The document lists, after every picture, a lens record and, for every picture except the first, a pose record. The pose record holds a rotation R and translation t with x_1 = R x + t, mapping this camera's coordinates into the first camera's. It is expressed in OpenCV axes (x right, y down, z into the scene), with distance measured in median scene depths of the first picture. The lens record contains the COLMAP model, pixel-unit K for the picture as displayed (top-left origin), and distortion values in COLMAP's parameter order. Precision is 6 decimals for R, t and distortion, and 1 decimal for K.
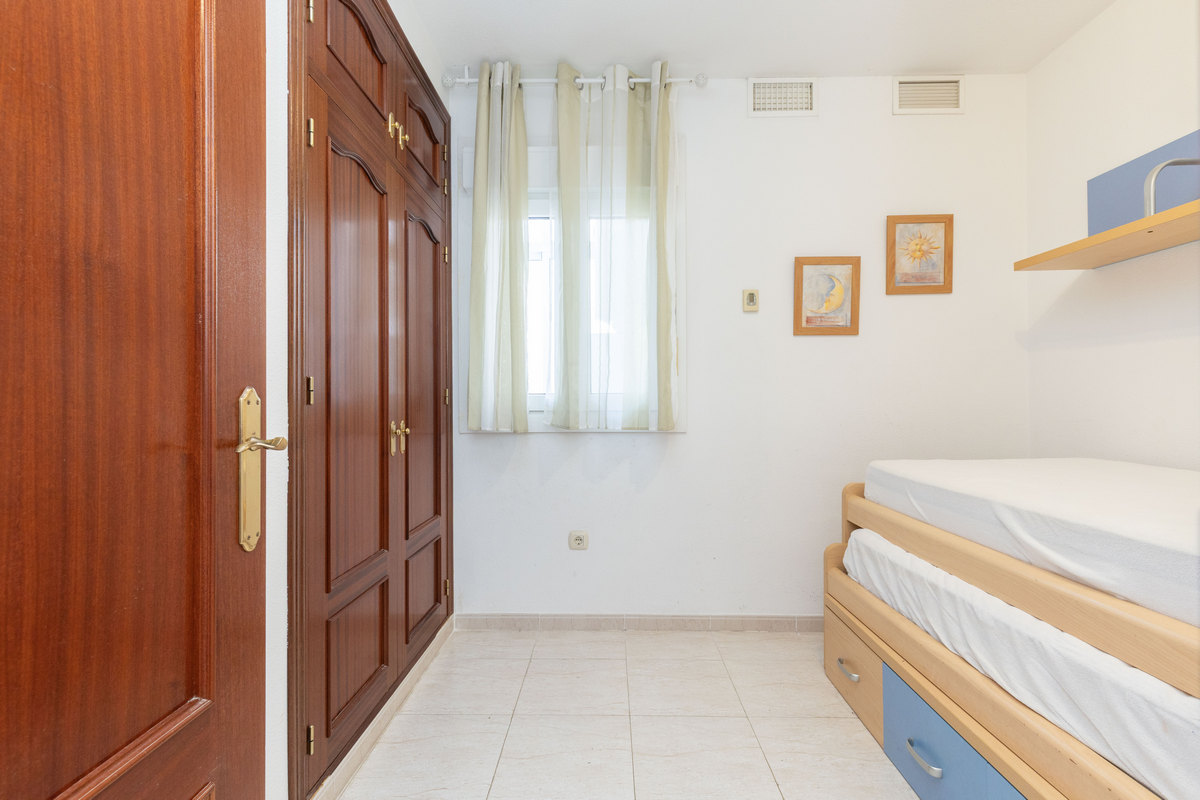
lens RADIAL K [[545.3, 0, 610.4], [0, 545.3, 404.5], [0, 0, 1]] dist [0.006680, 0.000425]
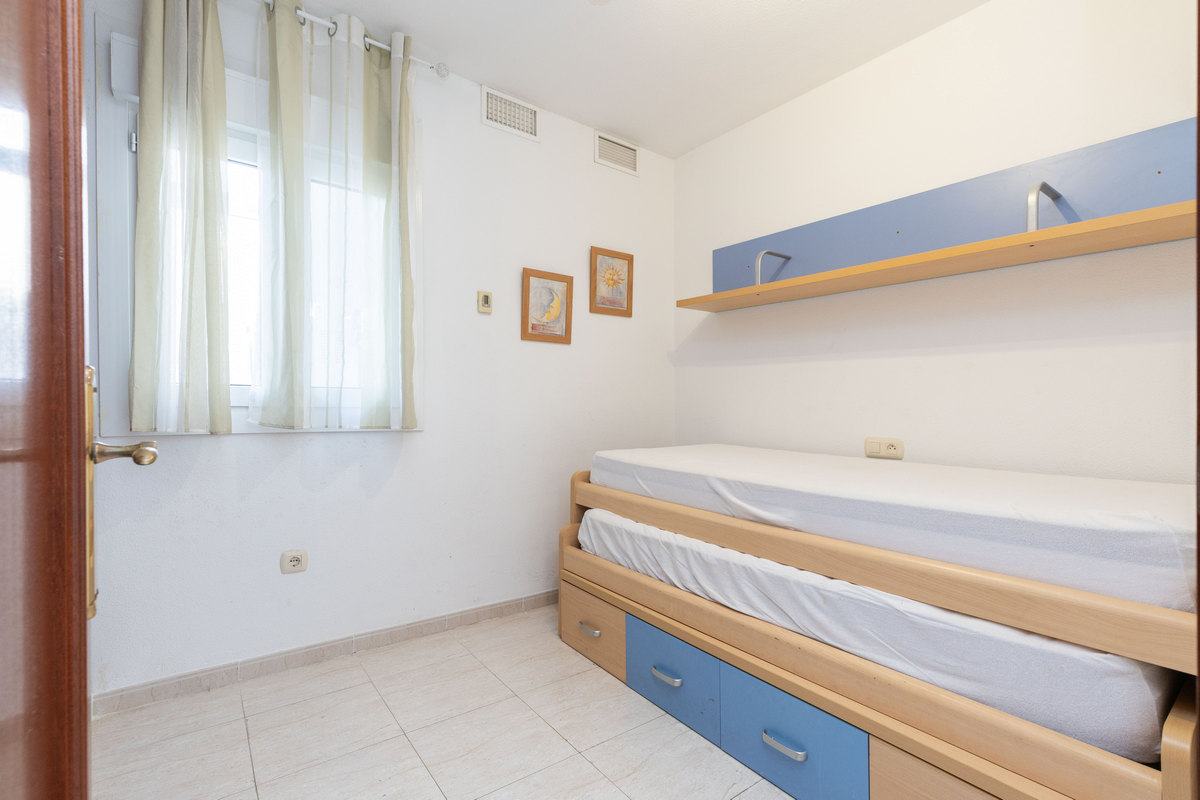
lens RADIAL K [[545.3, 0, 612.9], [0, 545.3, 405.5], [0, 0, 1]] dist [0.006680, 0.000425]
pose [[0.784193, 0.012736, 0.620386, -0.203019], [-0.016213, 0.999869, -0.000032, 0.001665], [-0.620305, -0.010033, 0.784296, 0.038593]]
